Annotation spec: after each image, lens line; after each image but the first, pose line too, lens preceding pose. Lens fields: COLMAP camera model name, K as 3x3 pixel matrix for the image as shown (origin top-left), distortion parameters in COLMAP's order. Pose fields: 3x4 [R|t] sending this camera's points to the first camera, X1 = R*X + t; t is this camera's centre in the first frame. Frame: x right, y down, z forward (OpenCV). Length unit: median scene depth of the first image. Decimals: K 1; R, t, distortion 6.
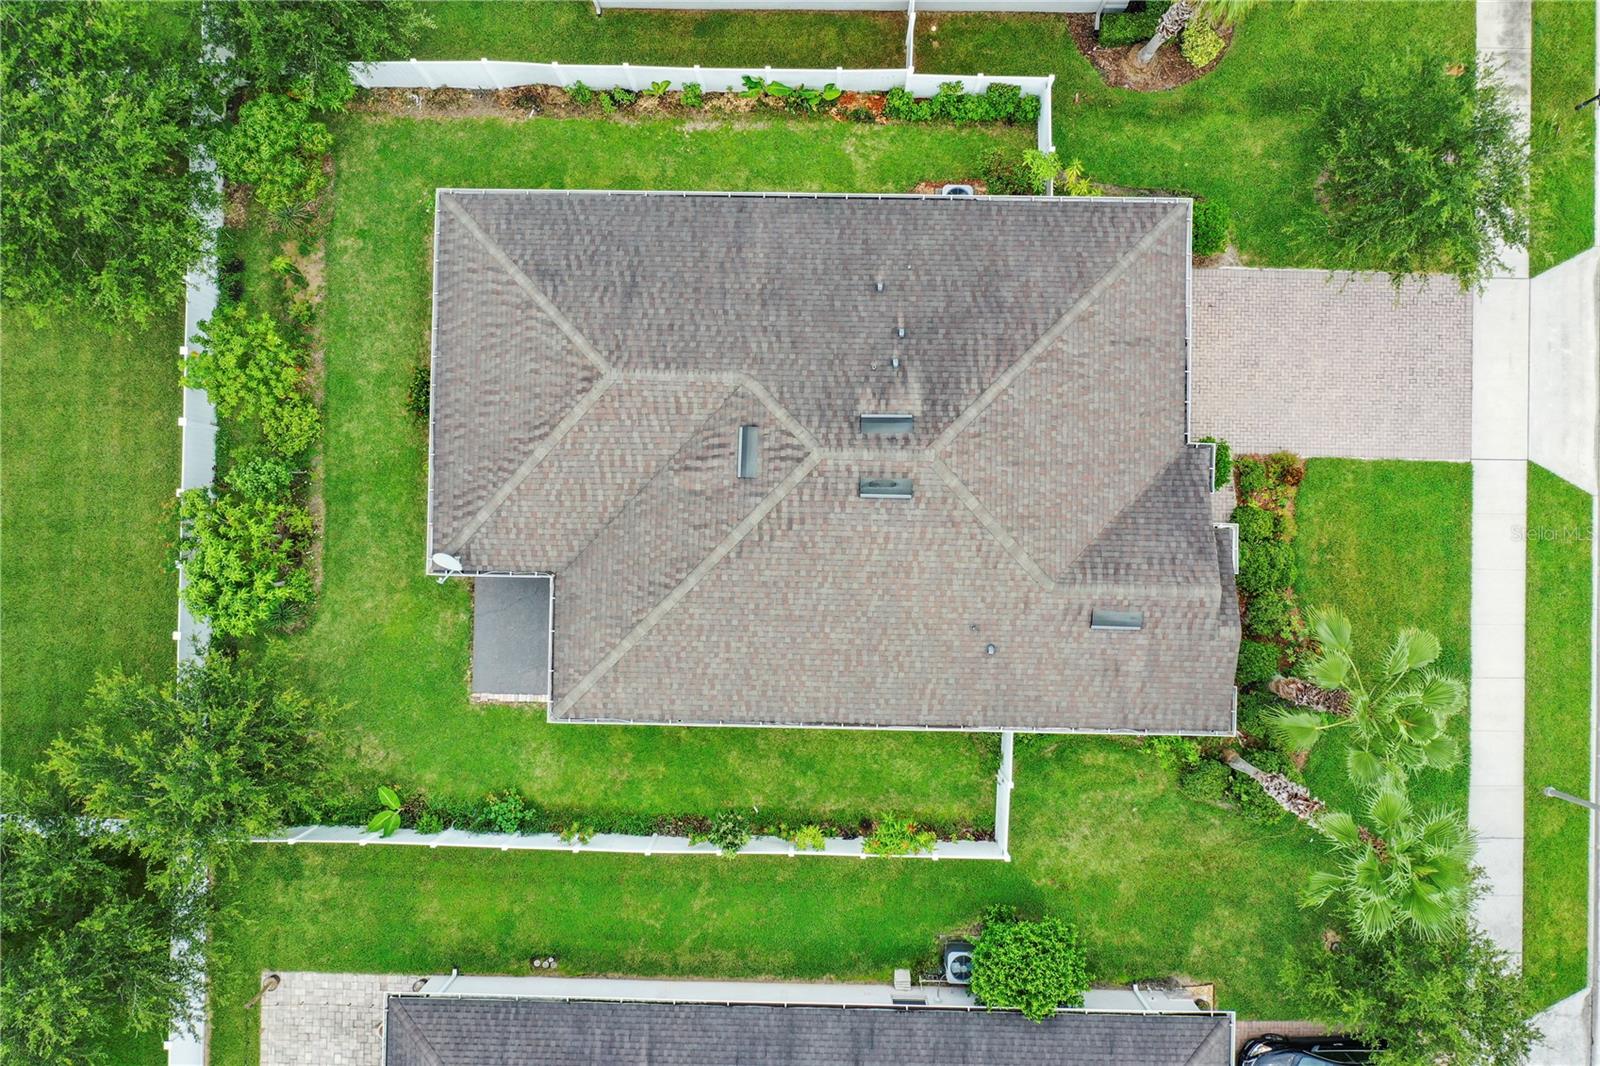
lens RADIAL K [[1278.9, 0, 801.3], [0, 1278.9, 531.8], [0, 0, 1]] dist [-0.001146, -0.000906]
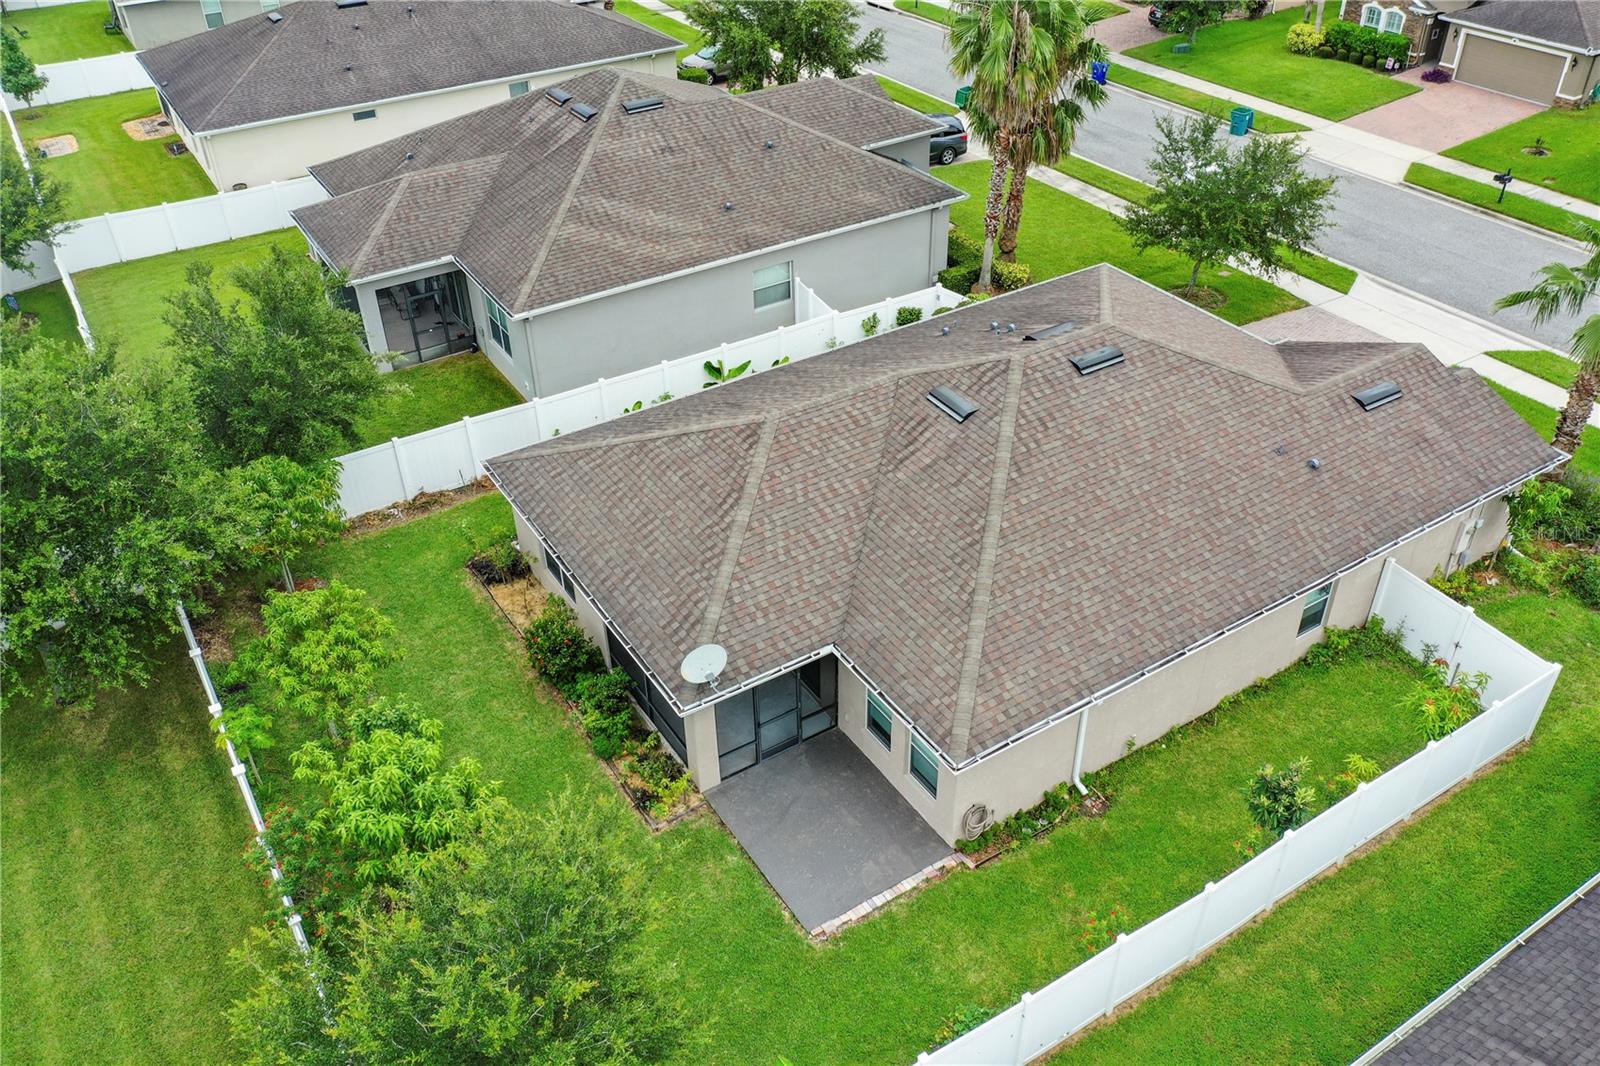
lens RADIAL K [[1278.9, 0, 803.6], [0, 1278.9, 534.0], [0, 0, 1]] dist [-0.001146, -0.000906]
pose [[0.834708, -0.328859, 0.441719, -0.527385], [0.550685, 0.494170, -0.672712, 0.500929], [0.002943, 0.804766, 0.593585, 0.532829]]
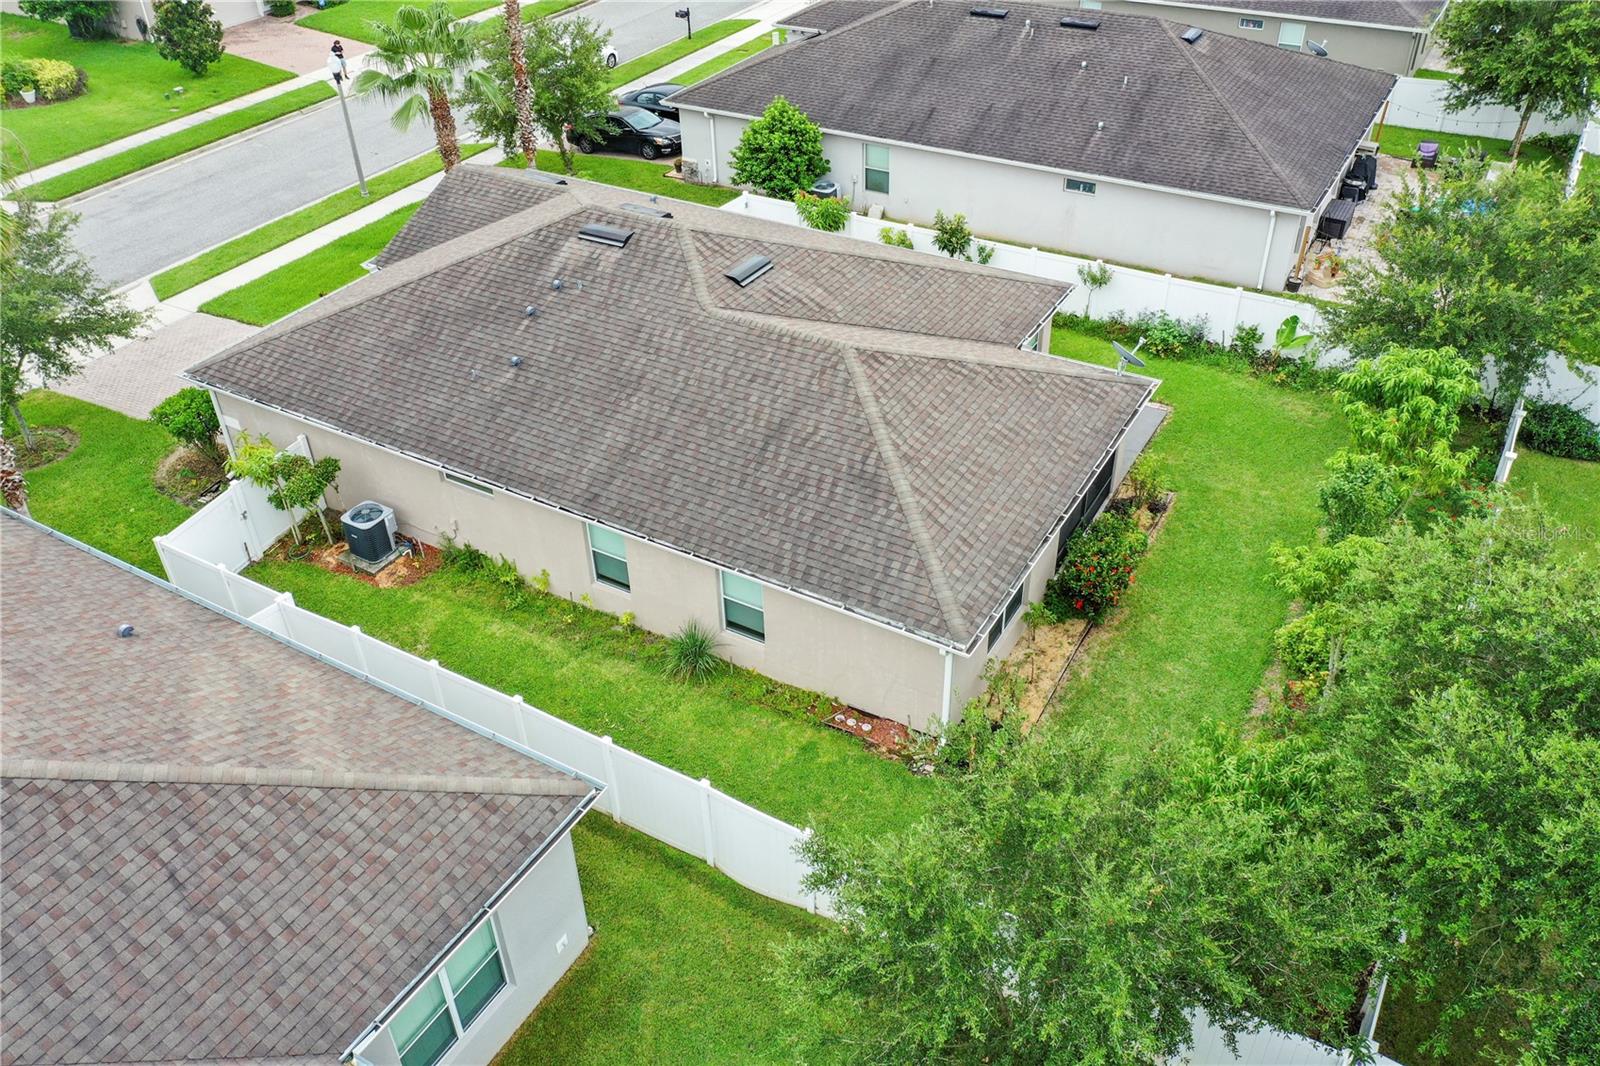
lens RADIAL K [[1278.9, 0, 799.4], [0, 1278.9, 534.2], [0, 0, 1]] dist [-0.001146, -0.000906]
pose [[-0.875569, -0.264714, 0.404111, -0.467730], [0.482593, -0.517340, 0.706727, -0.749148], [0.021982, 0.813810, 0.580716, 0.611304]]
